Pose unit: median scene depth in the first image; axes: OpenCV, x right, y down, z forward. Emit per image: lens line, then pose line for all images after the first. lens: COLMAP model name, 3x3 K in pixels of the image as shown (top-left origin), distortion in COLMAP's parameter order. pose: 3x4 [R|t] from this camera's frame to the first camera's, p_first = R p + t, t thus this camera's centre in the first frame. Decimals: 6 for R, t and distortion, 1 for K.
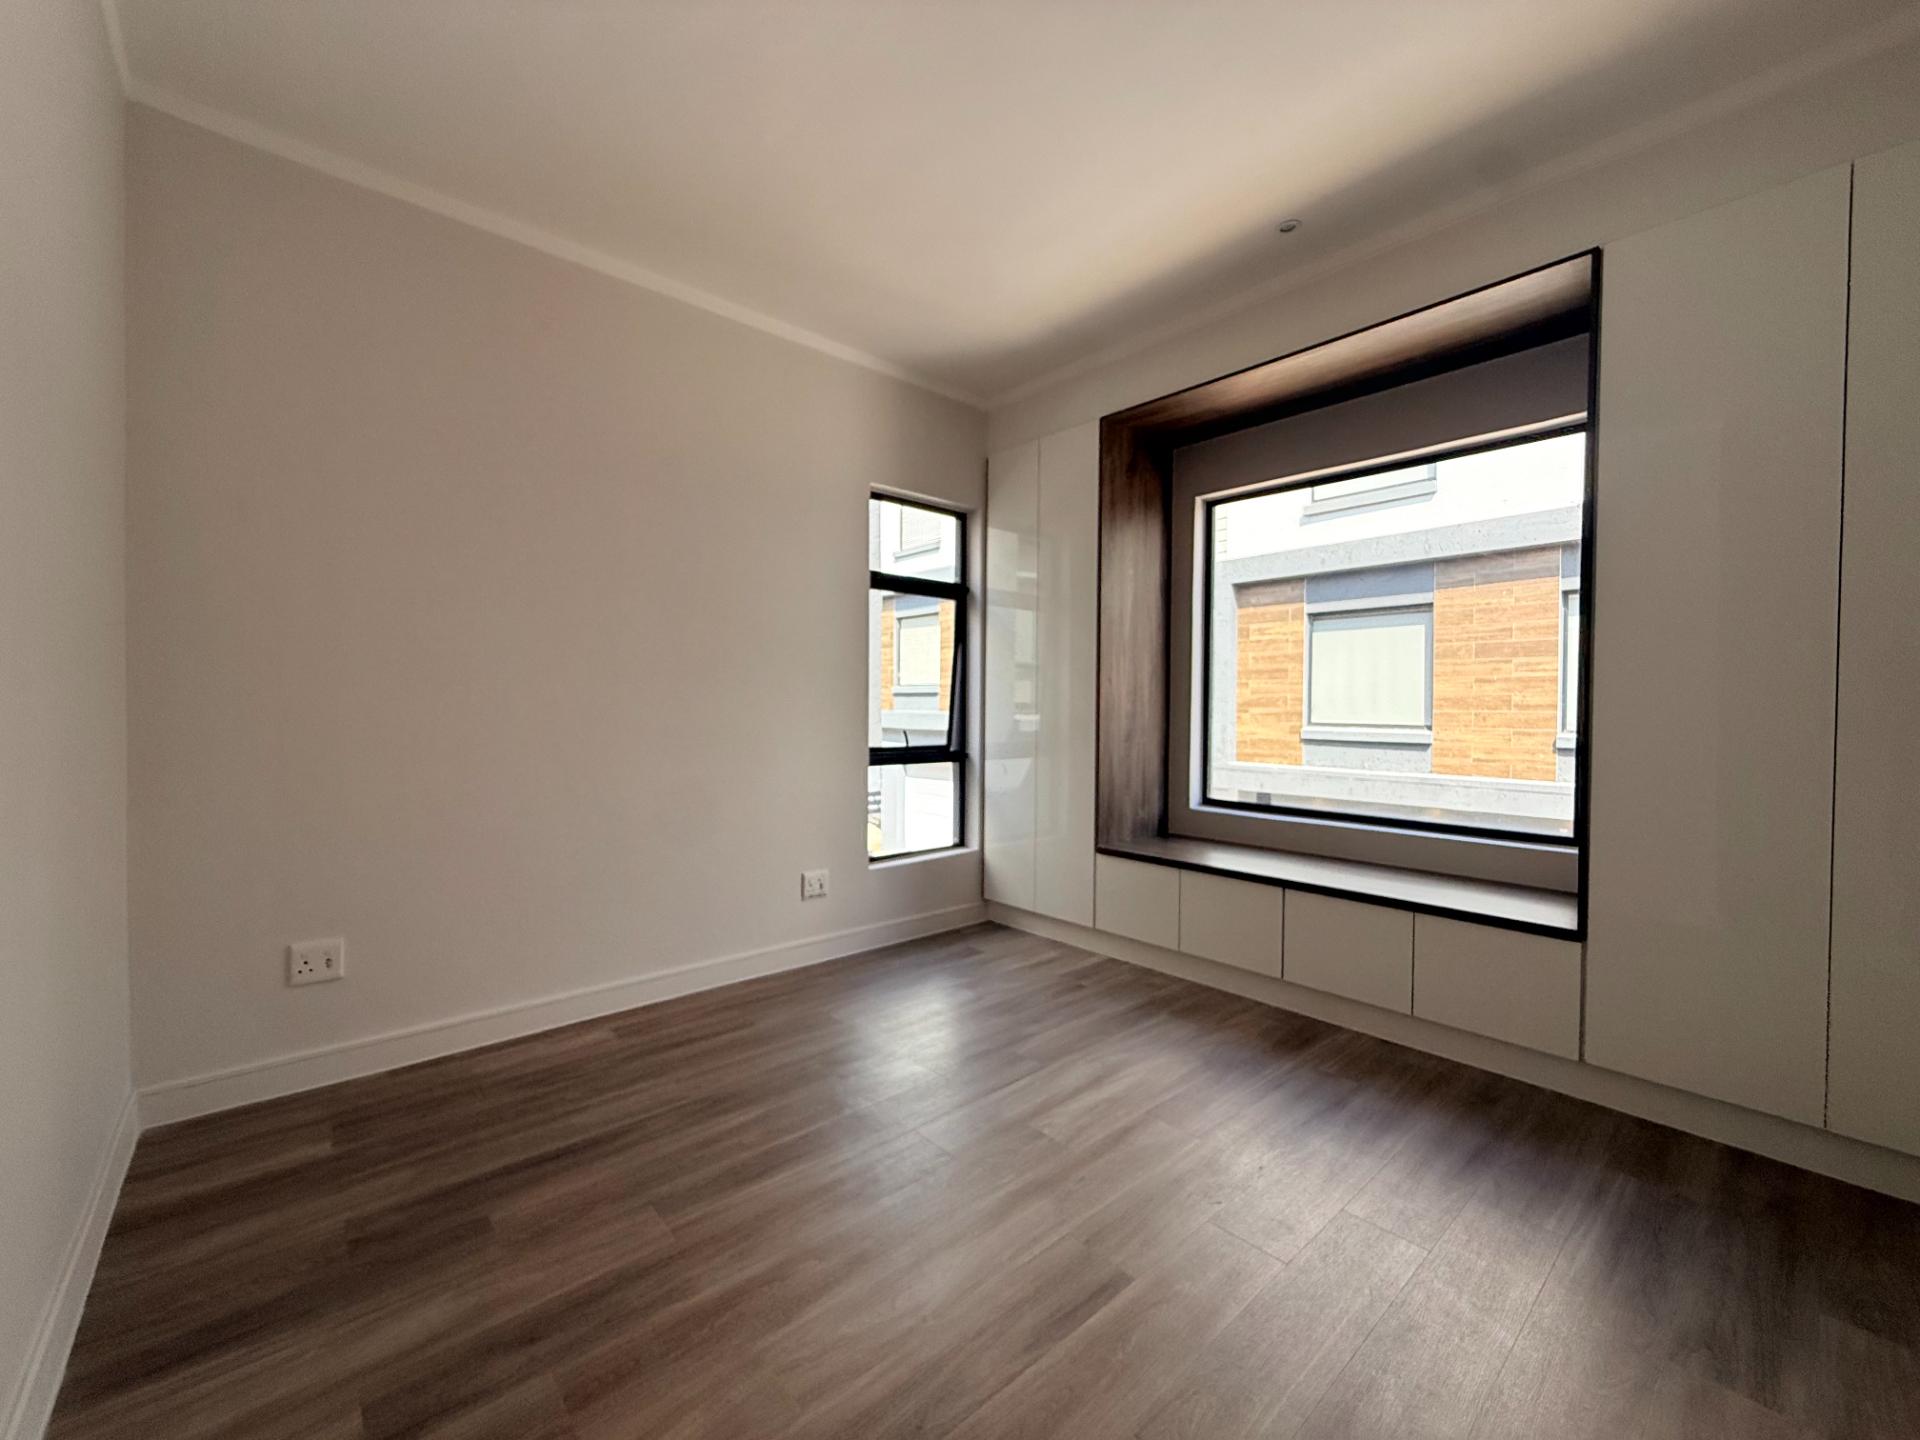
lens RADIAL K [[763.5, 0, 962.4], [0, 763.5, 721.0], [0, 0, 1]] dist [-0.000185, 0.000286]
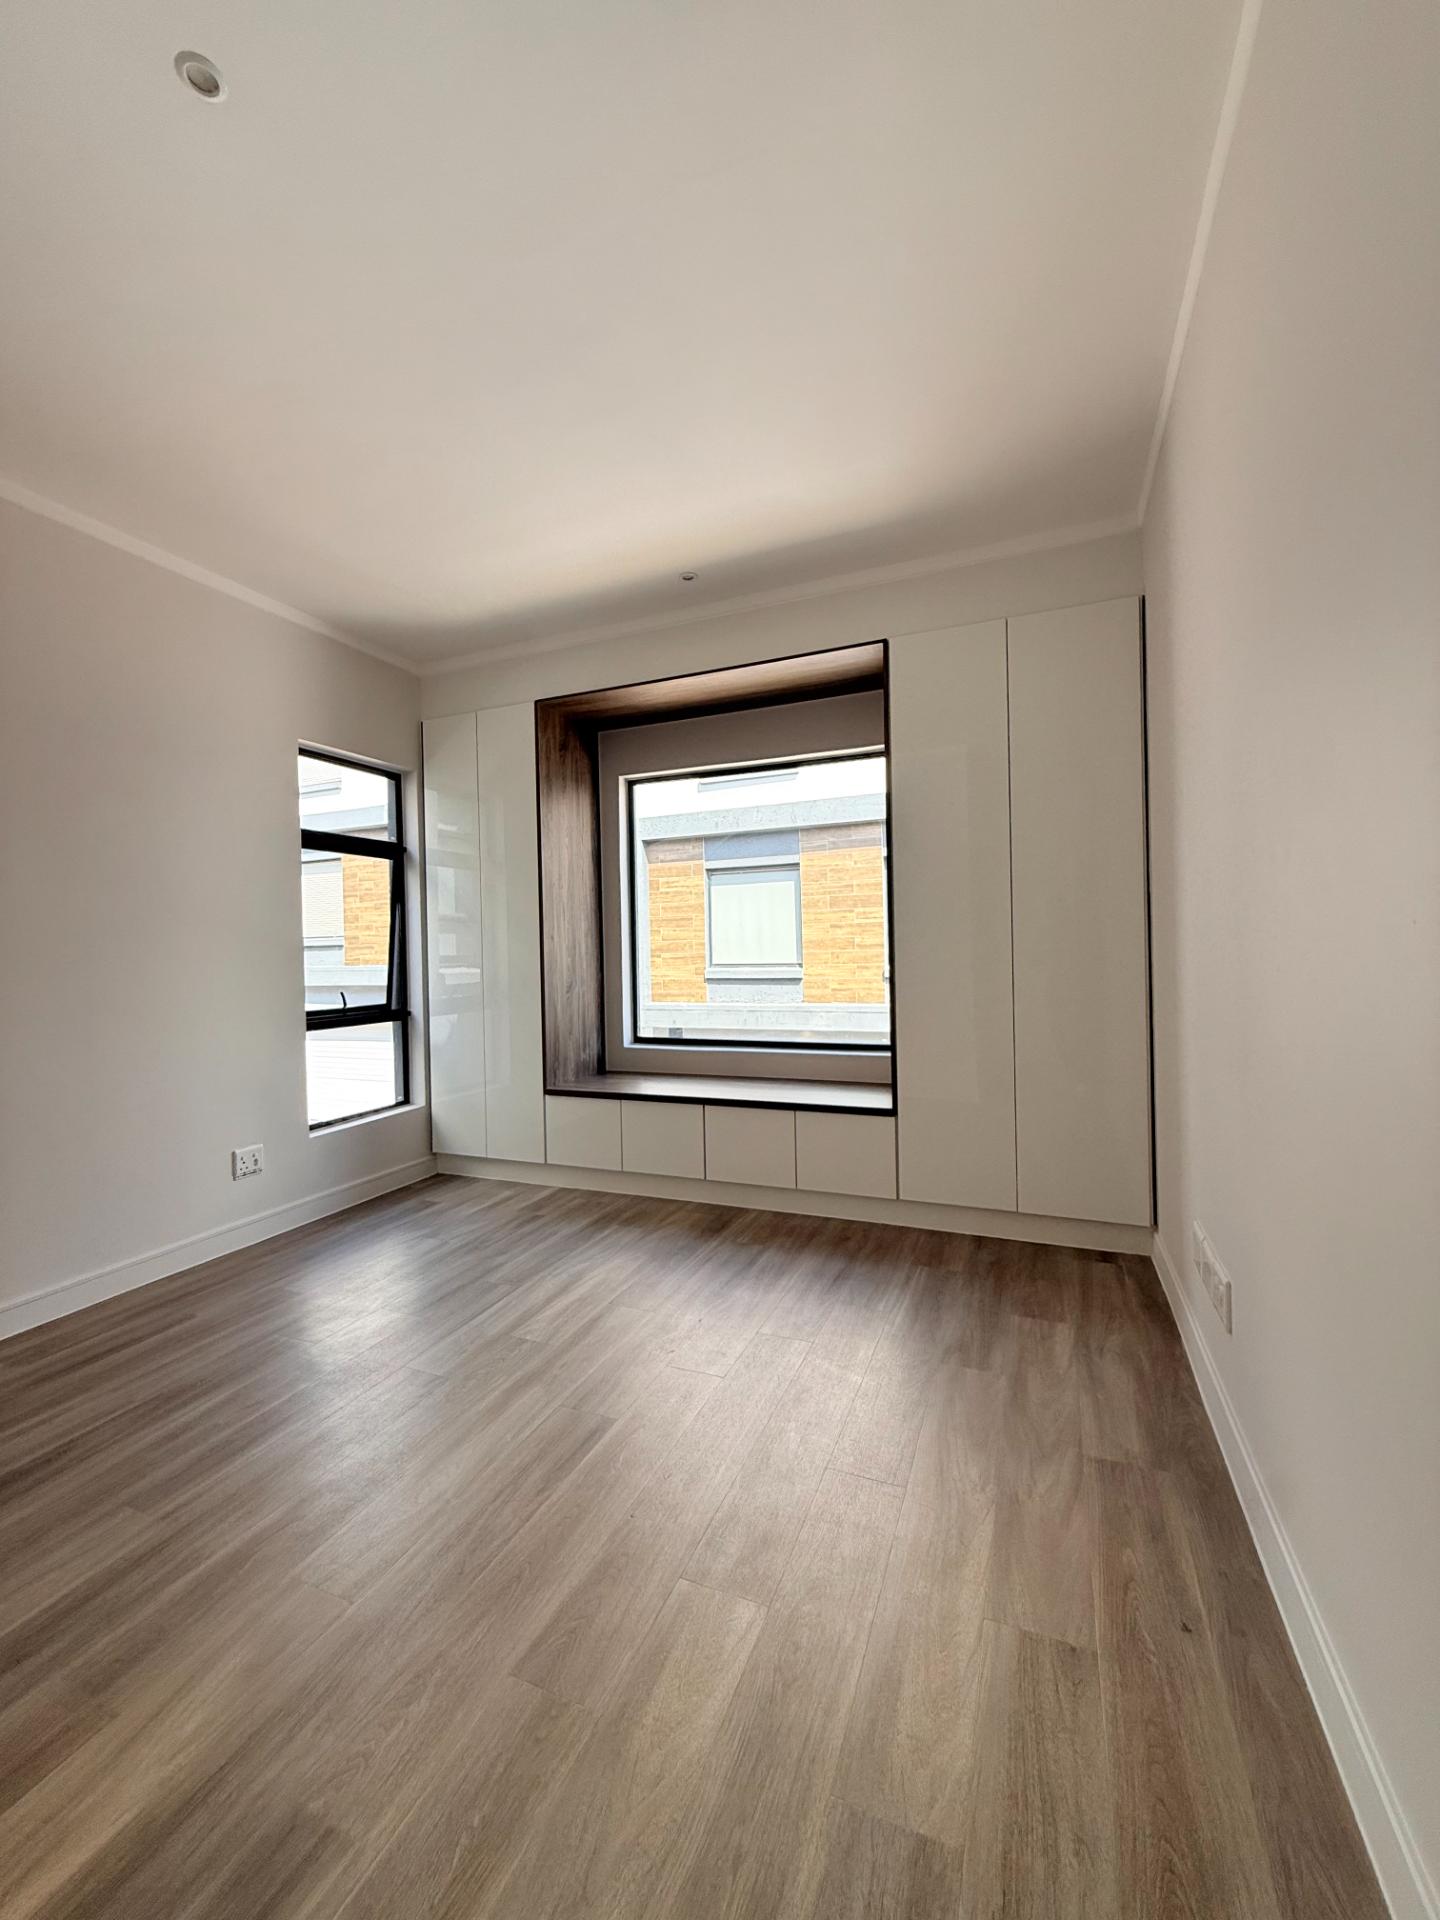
lens RADIAL K [[763.5, 0, 731.4], [0, 763.5, 944.7], [0, 0, 1]] dist [-0.000185, 0.000286]
pose [[0.896172, -0.024569, 0.443026, -0.078877], [0.036303, 0.999178, -0.018023, -0.016287], [-0.442220, 0.032235, 0.896327, -0.134659]]
